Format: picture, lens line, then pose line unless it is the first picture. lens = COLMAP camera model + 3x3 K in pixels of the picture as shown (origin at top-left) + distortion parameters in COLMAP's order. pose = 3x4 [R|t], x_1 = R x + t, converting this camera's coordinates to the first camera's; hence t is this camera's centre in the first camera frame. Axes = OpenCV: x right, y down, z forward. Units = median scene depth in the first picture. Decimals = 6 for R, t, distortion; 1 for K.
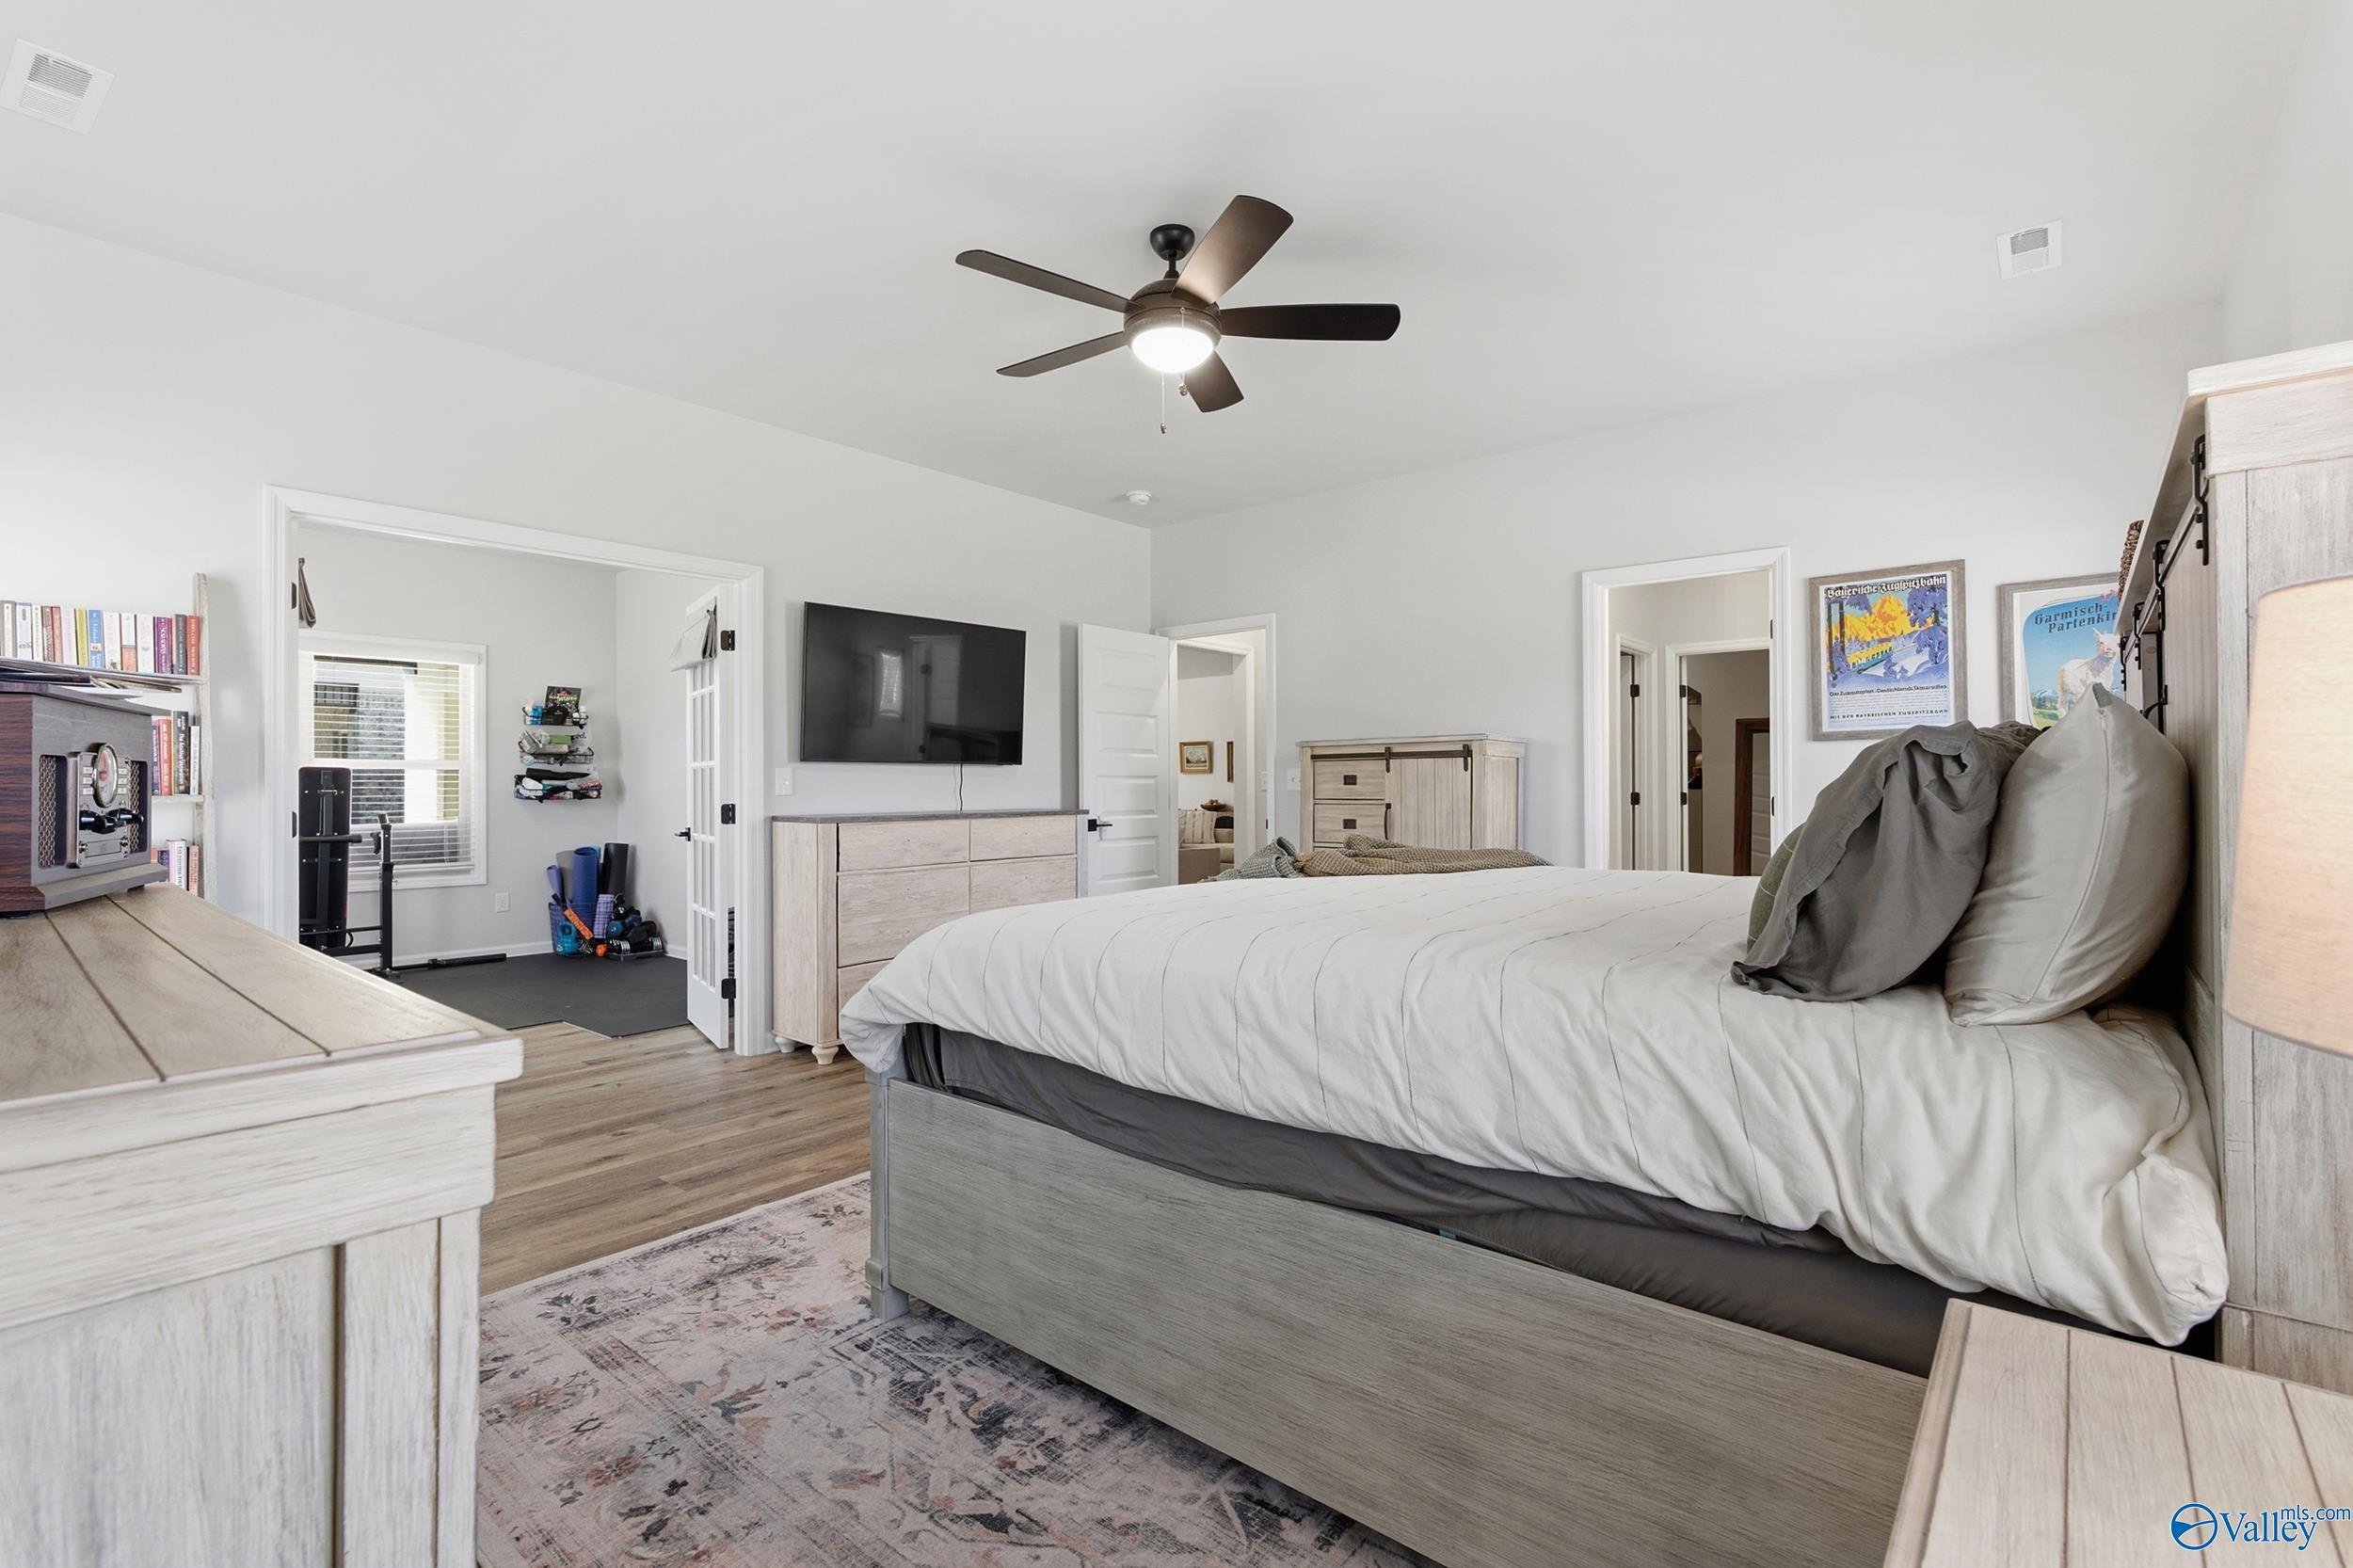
lens RADIAL K [[1069.2, 0, 1184.9], [0, 1069.2, 780.1], [0, 0, 1]] dist [-0.001174, 0.003850]
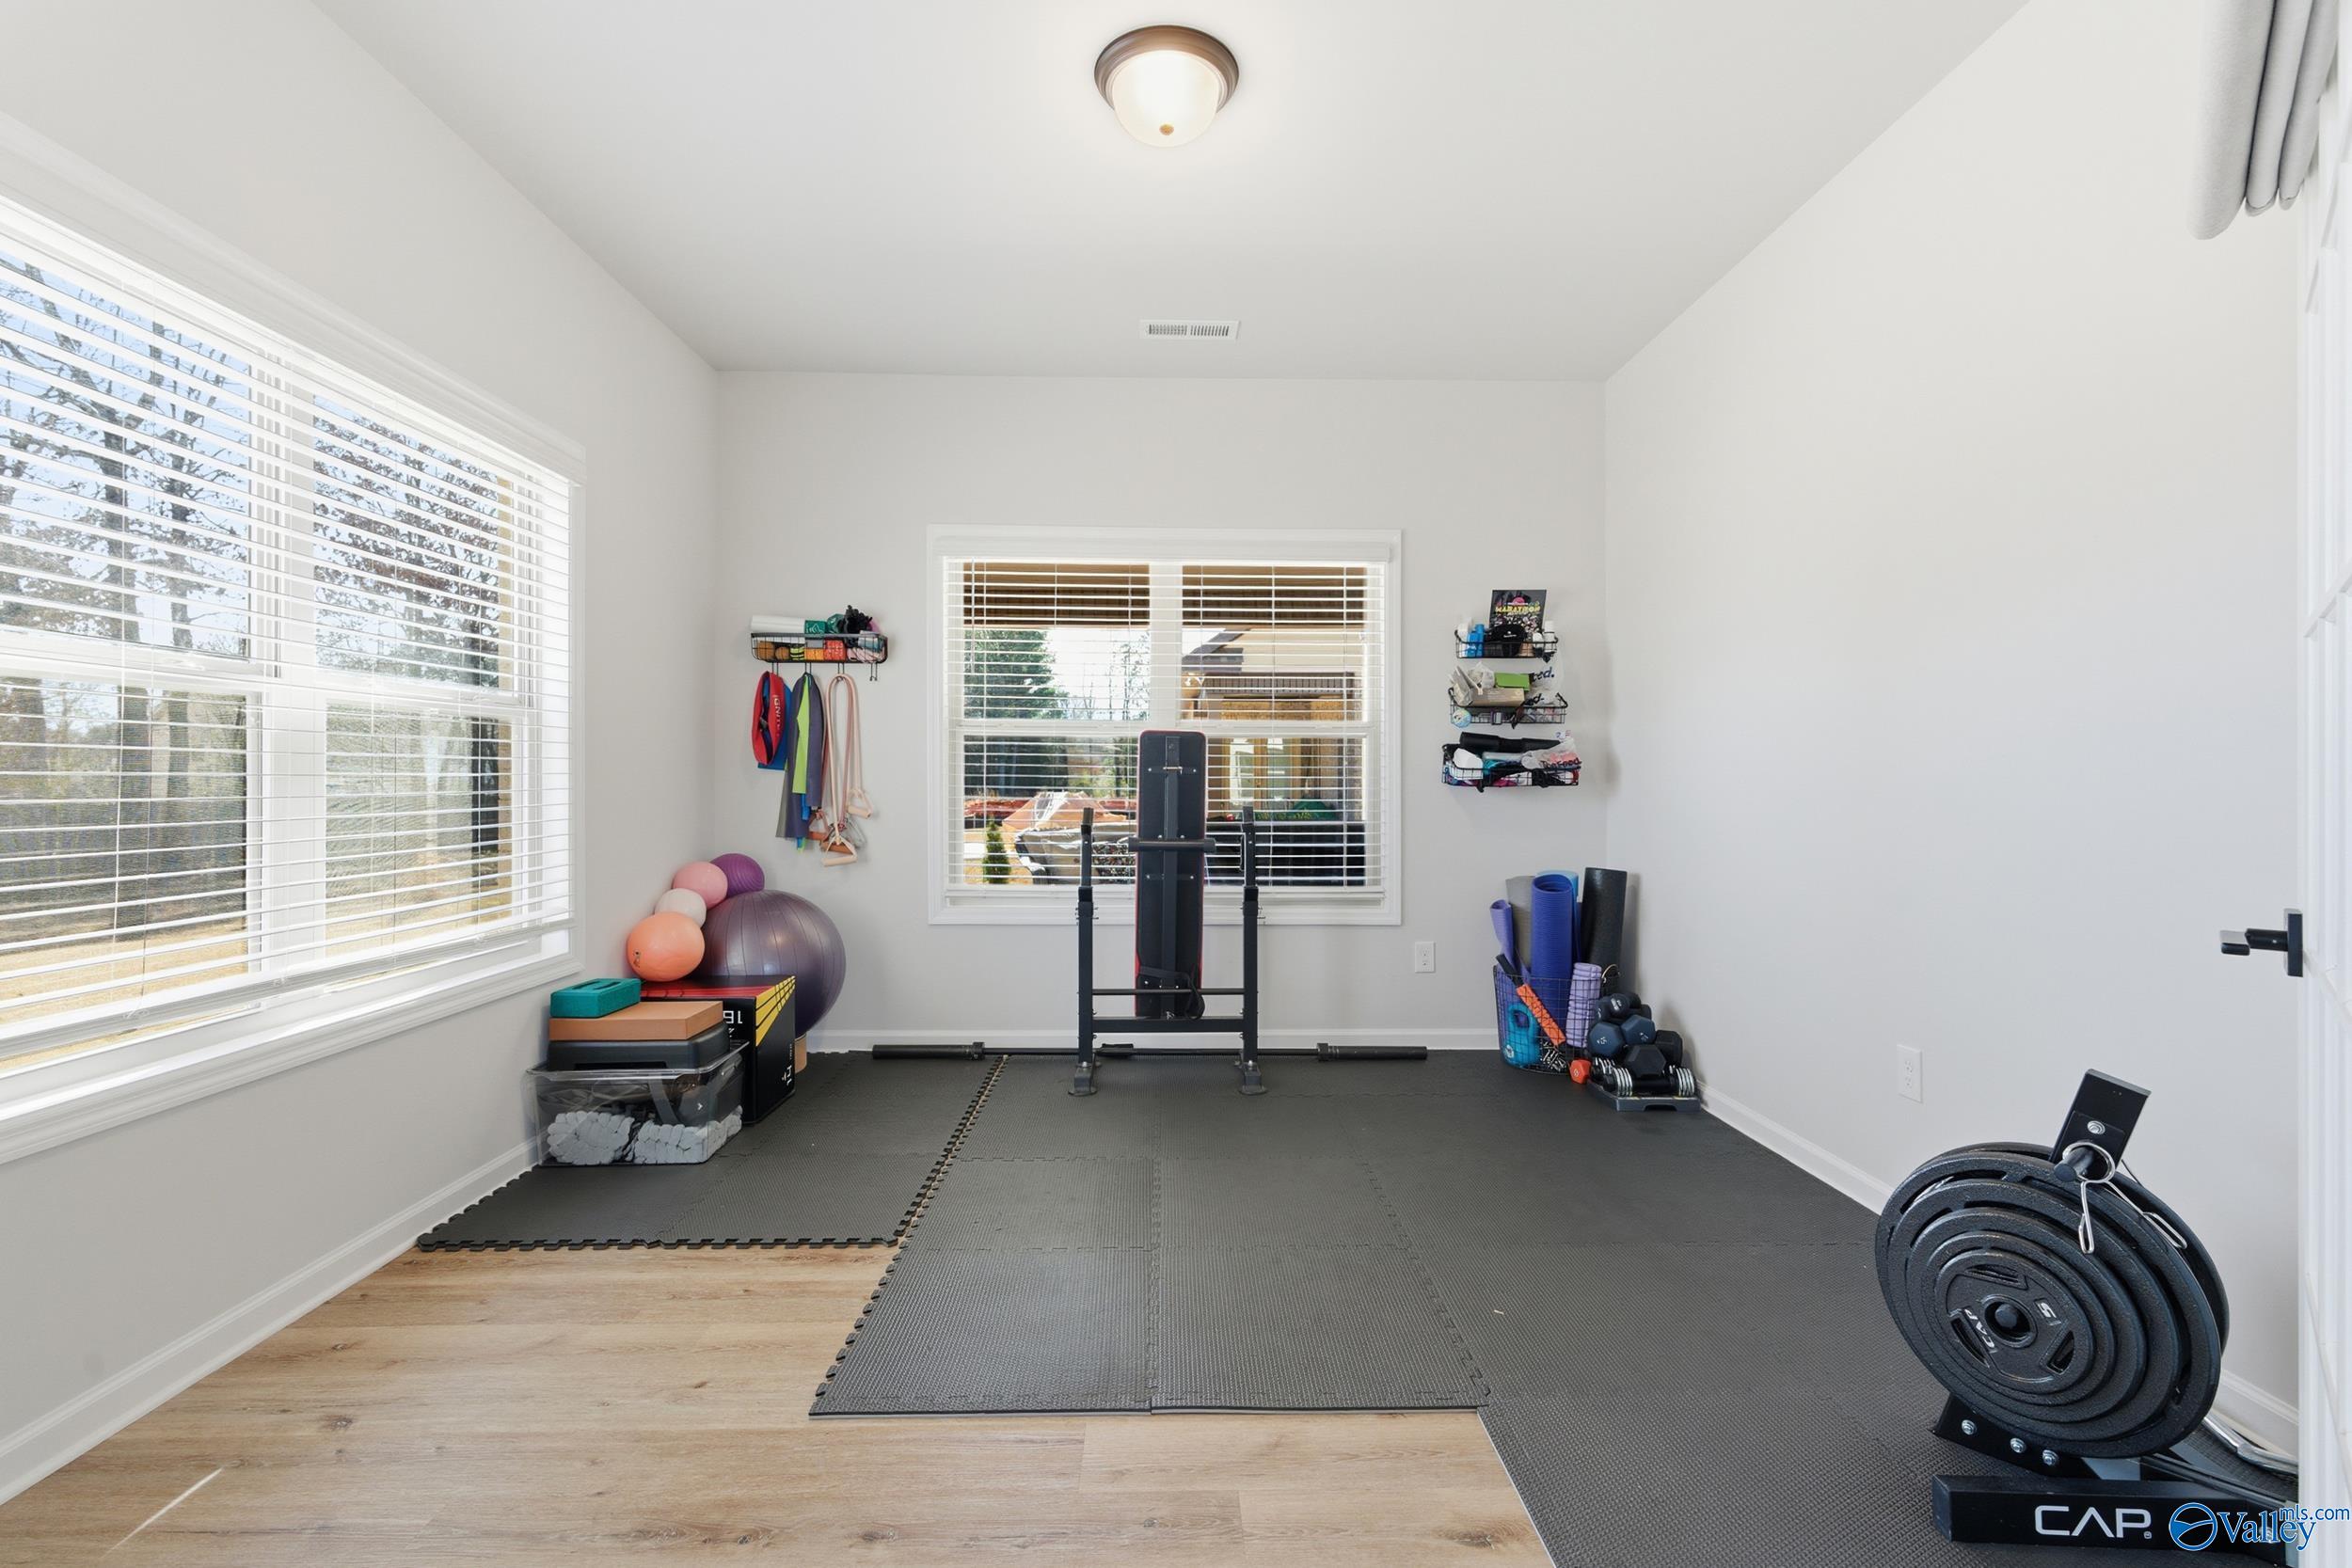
lens RADIAL K [[1068.6, 0, 1188.7], [0, 1068.6, 776.7], [0, 0, 1]] dist [-0.001174, 0.003850]
pose [[0.659023, 0.001852, -0.752121, -0.274099], [-0.000355, 0.999998, 0.002151, 0.011868], [0.752123, -0.001150, 0.659022, 0.503664]]
